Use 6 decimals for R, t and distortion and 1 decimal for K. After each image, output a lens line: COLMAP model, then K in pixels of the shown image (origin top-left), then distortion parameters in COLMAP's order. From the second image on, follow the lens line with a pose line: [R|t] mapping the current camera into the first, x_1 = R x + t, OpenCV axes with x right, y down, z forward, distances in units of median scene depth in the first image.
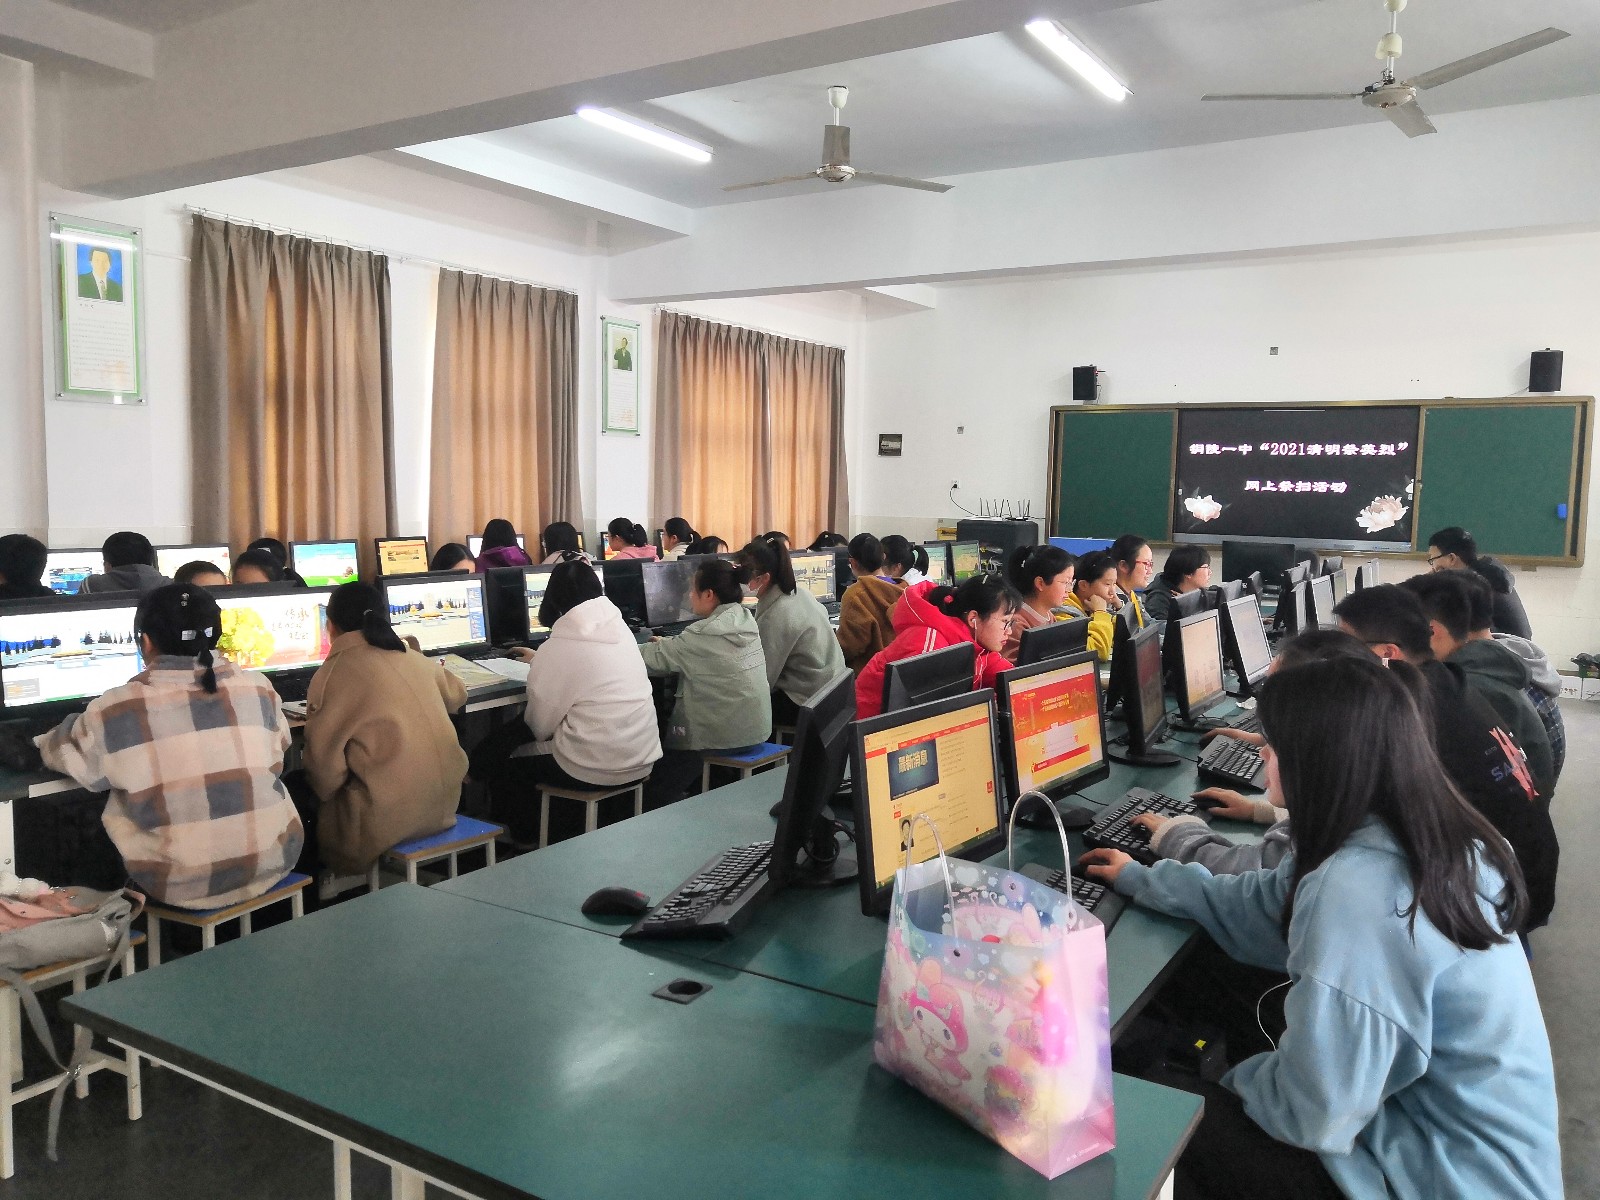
lens RADIAL K [[1254.8, 0, 800.0], [0, 1254.8, 600.0], [0, 0, 1]] dist [-0.062229, -0.004539]
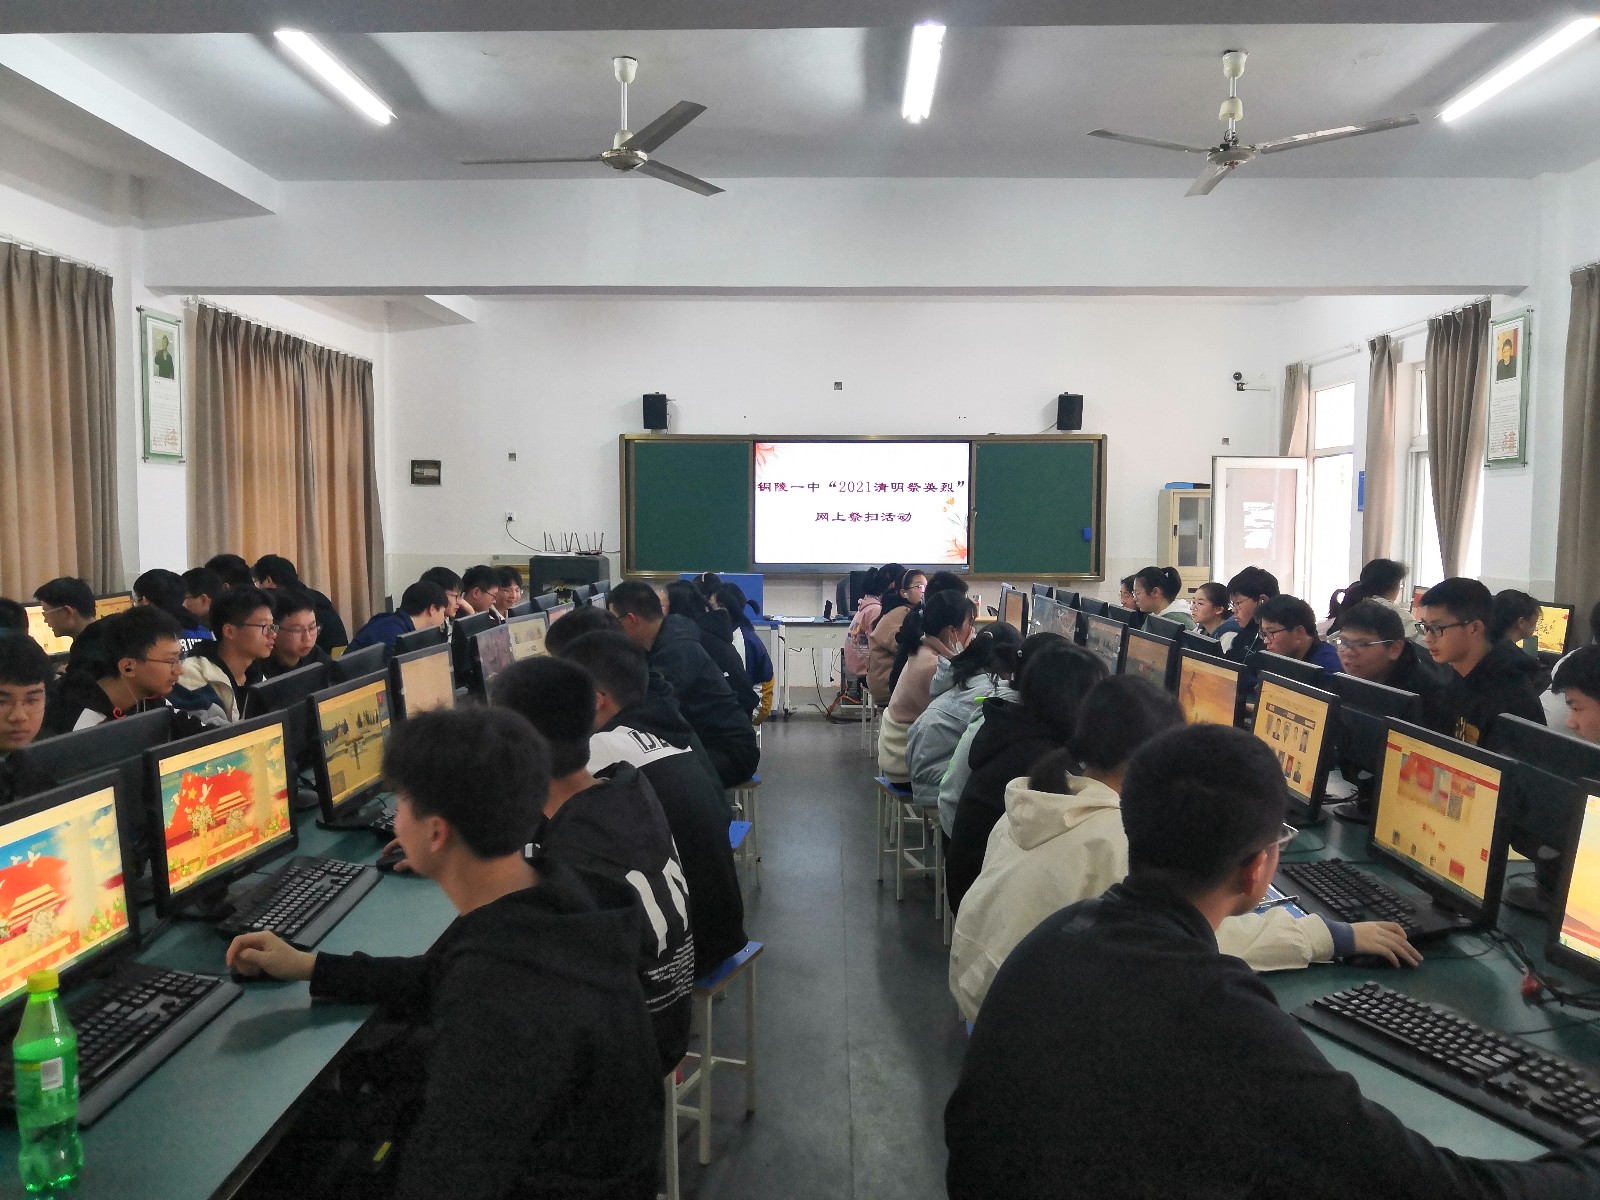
lens RADIAL K [[1238.8, 0, 800.0], [0, 1238.8, 600.0], [0, 0, 1]] dist [0.000201, -0.003159]
pose [[0.867472, -0.041559, 0.495747, -0.168121], [0.047562, 0.998868, 0.000512, -0.025842], [-0.495207, 0.023135, 0.868467, 0.130304]]
